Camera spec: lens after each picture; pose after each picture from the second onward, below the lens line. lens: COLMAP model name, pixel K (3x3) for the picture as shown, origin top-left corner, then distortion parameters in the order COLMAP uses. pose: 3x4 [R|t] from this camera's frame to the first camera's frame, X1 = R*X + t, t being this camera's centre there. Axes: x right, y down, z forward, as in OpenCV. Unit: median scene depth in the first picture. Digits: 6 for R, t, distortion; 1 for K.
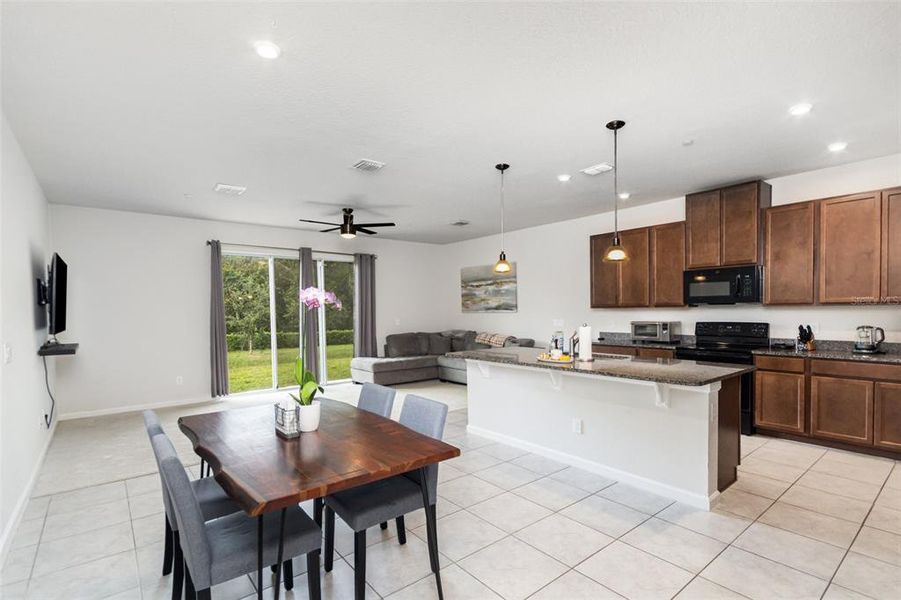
lens RADIAL K [[429.5, 0, 453.5], [0, 429.5, 308.0], [0, 0, 1]] dist [0.000460, 0.000091]
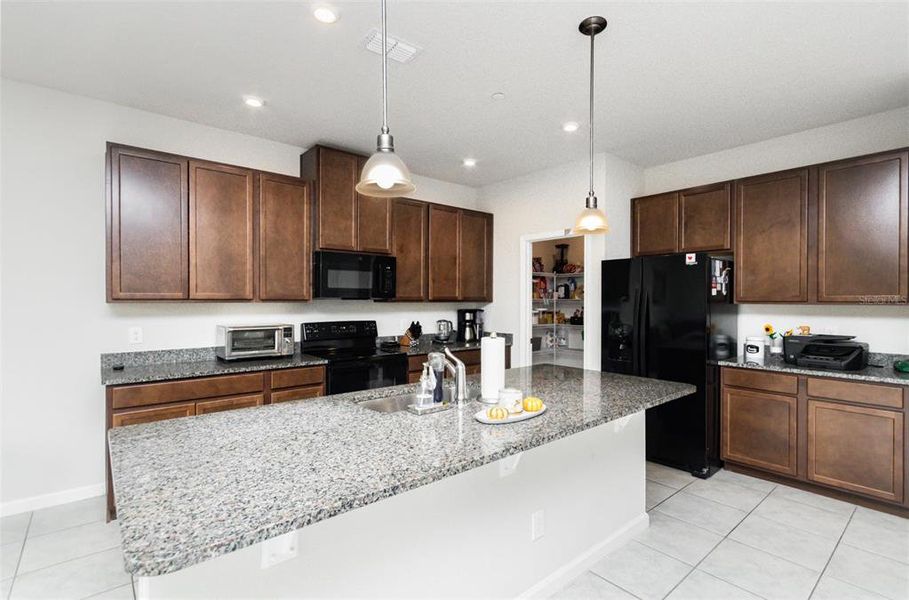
lens RADIAL K [[428.6, 0, 465.9], [0, 428.6, 304.1], [0, 0, 1]] dist [0.000834, 0.000032]
pose [[-0.033505, 0.001362, 0.999438, -0.177050], [-0.005446, 0.999984, -0.001545, 0.000243], [-0.999424, -0.005495, -0.033497, 0.796753]]
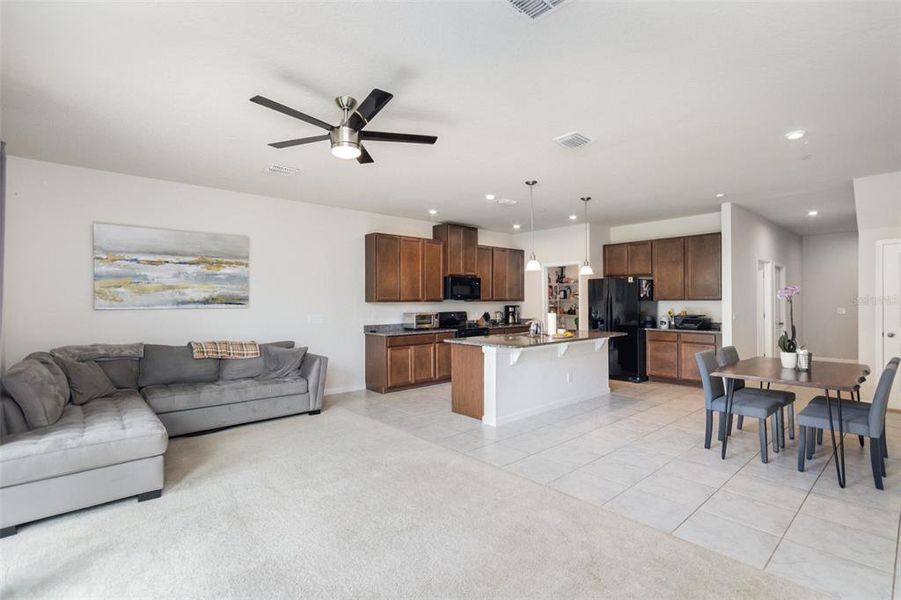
lens RADIAL K [[426.8, 0, 450.5], [0, 426.8, 300.0], [0, 0, 1]] dist [-0.000259, -0.000147]
pose [[-0.044477, 0.013597, 0.998918, -0.897615], [0.002084, 0.999906, -0.013518, 0.011896], [-0.999008, 0.001480, -0.044501, 1.079660]]
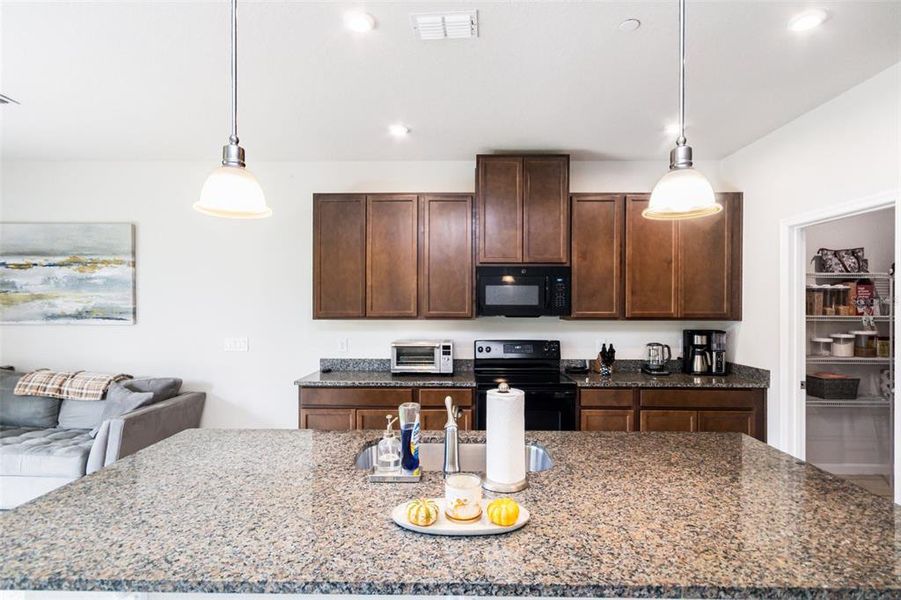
lens RADIAL K [[438.4, 0, 455.5], [0, 438.4, 304.6], [0, 0, 1]] dist [0.000457, -0.000842]
pose [[0.641070, 0.011939, 0.767390, -0.007582], [-0.011950, 0.999913, -0.005573, -0.022860], [-0.767390, -0.005597, 0.641157, 0.599187]]
